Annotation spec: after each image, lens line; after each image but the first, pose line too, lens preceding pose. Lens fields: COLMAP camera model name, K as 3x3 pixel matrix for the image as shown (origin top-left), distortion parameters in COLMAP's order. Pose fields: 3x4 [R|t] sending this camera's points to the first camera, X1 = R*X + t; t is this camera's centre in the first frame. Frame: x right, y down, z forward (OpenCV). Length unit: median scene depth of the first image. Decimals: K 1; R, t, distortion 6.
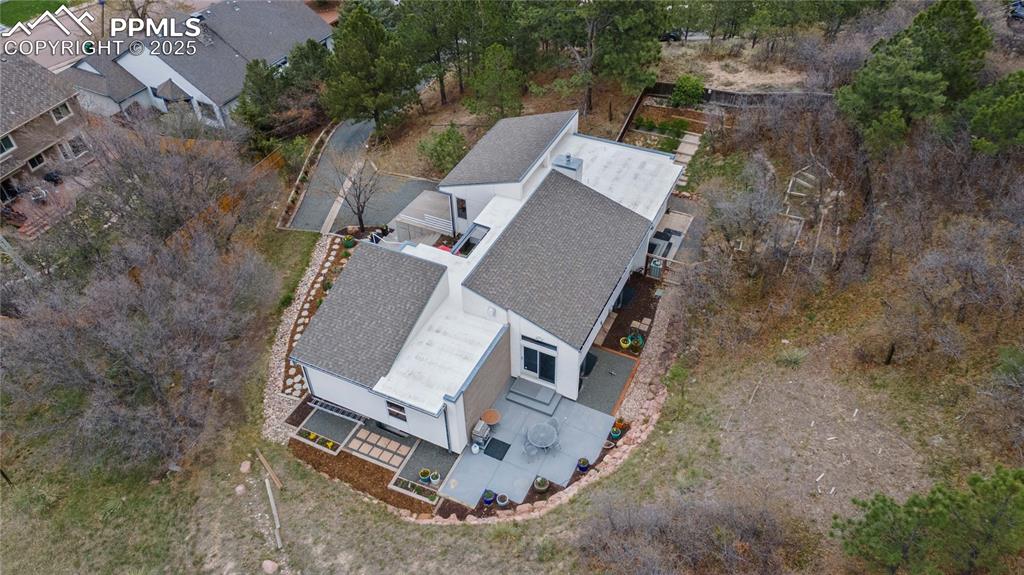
lens RADIAL K [[754.0, 0, 512.0], [0, 754.0, 293.3], [0, 0, 1]] dist [0.045357, 0.014159]
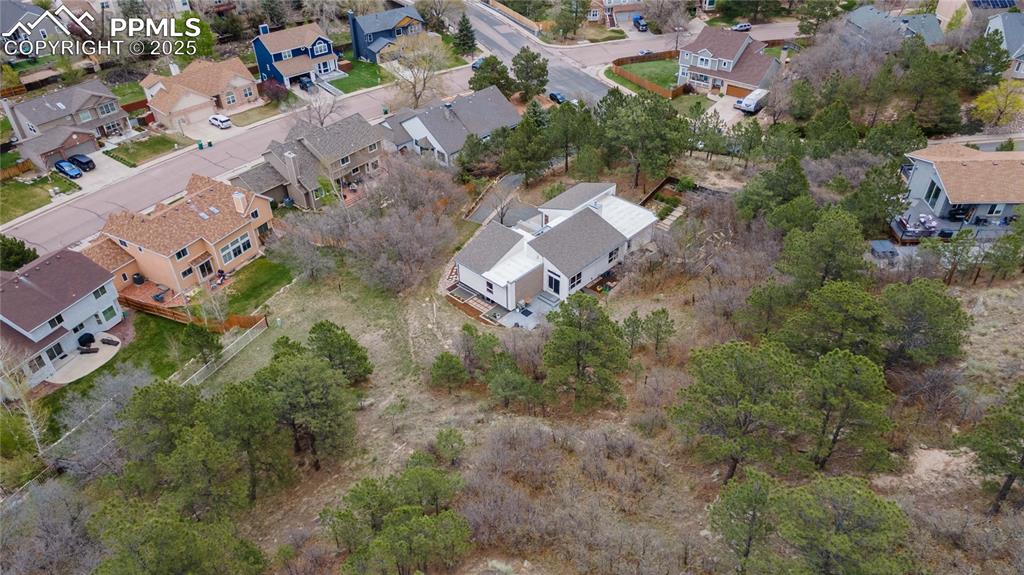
lens RADIAL K [[754.0, 0, 511.5], [0, 754.0, 284.9], [0, 0, 1]] dist [0.045357, 0.014159]
pose [[0.952578, 0.186428, -0.240500, 0.331649], [-0.209286, 0.975121, -0.073065, 0.206316], [0.220895, 0.119933, 0.967895, -0.891381]]
